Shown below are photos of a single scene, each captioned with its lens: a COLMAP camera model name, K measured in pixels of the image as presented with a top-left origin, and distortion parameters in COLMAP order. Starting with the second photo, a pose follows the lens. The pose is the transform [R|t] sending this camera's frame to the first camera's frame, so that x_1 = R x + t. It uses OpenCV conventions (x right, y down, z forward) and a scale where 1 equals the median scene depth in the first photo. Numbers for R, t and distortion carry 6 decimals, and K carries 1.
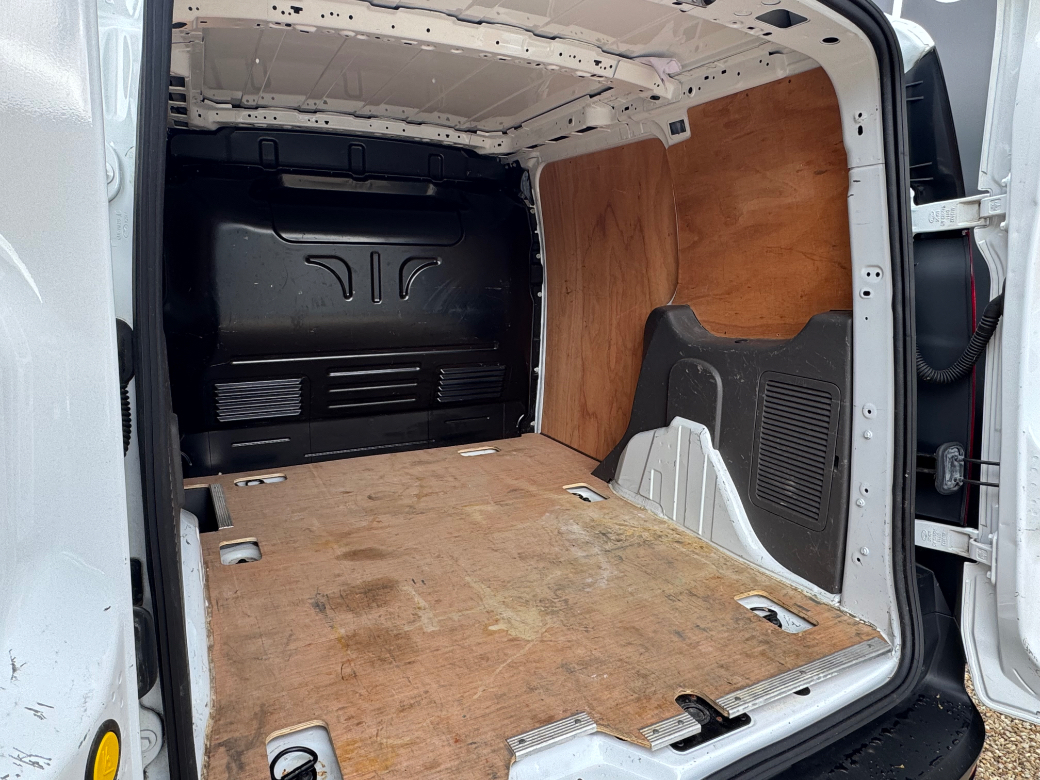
lens RADIAL K [[642.2, 0, 512.7], [0, 642.2, 394.0], [0, 0, 1]] dist [-0.006367, 0.003075]
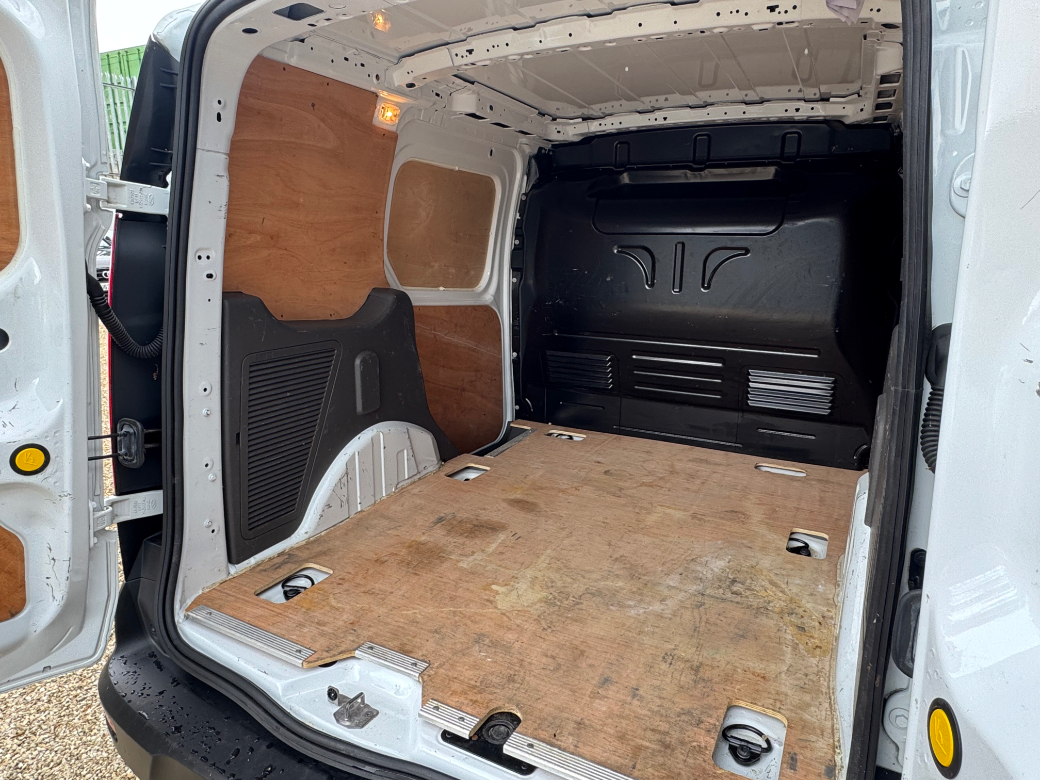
lens RADIAL K [[642.2, 0, 514.5], [0, 642.2, 393.1], [0, 0, 1]] dist [-0.006367, 0.003075]
pose [[0.582838, 0.182021, -0.791940, 0.607776], [-0.169938, 0.980342, 0.100255, -0.058215], [0.794620, 0.076148, 0.602313, 0.259457]]
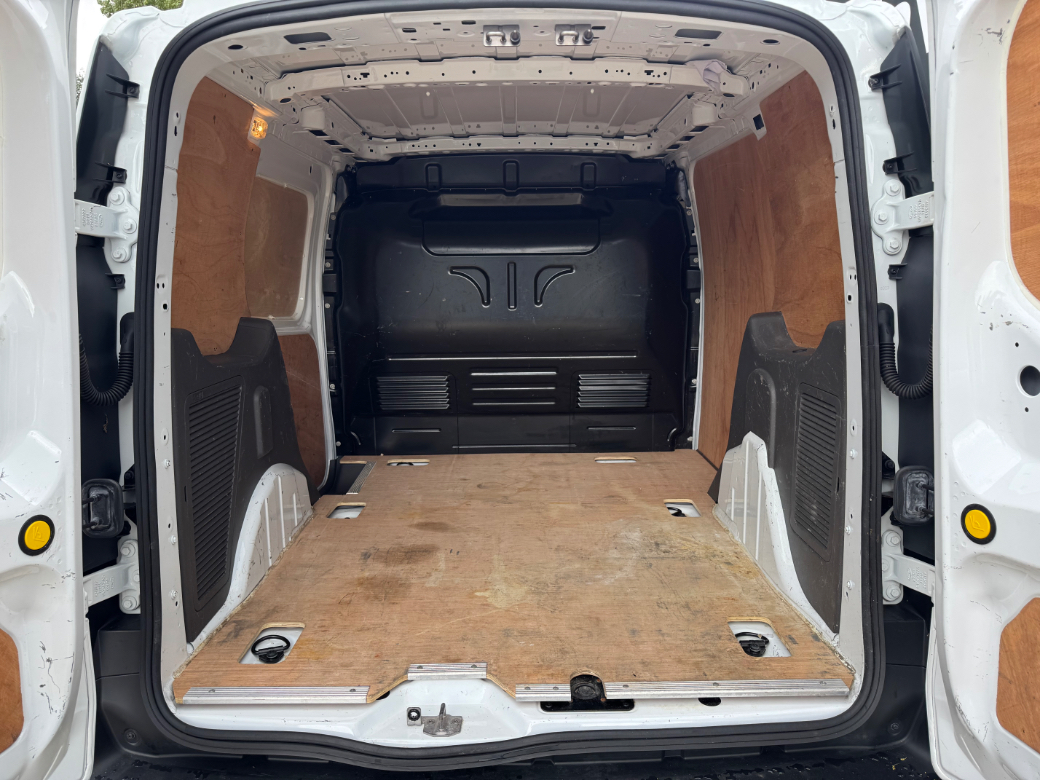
lens RADIAL K [[730.5, 0, 517.4], [0, 730.5, 392.2], [0, 0, 1]] dist [0.069214, -0.026035]
pose [[0.896073, 0.055419, -0.440434, 0.442496], [-0.068896, 0.997516, -0.014654, 0.018621], [0.438527, 0.043475, 0.897666, -0.111056]]
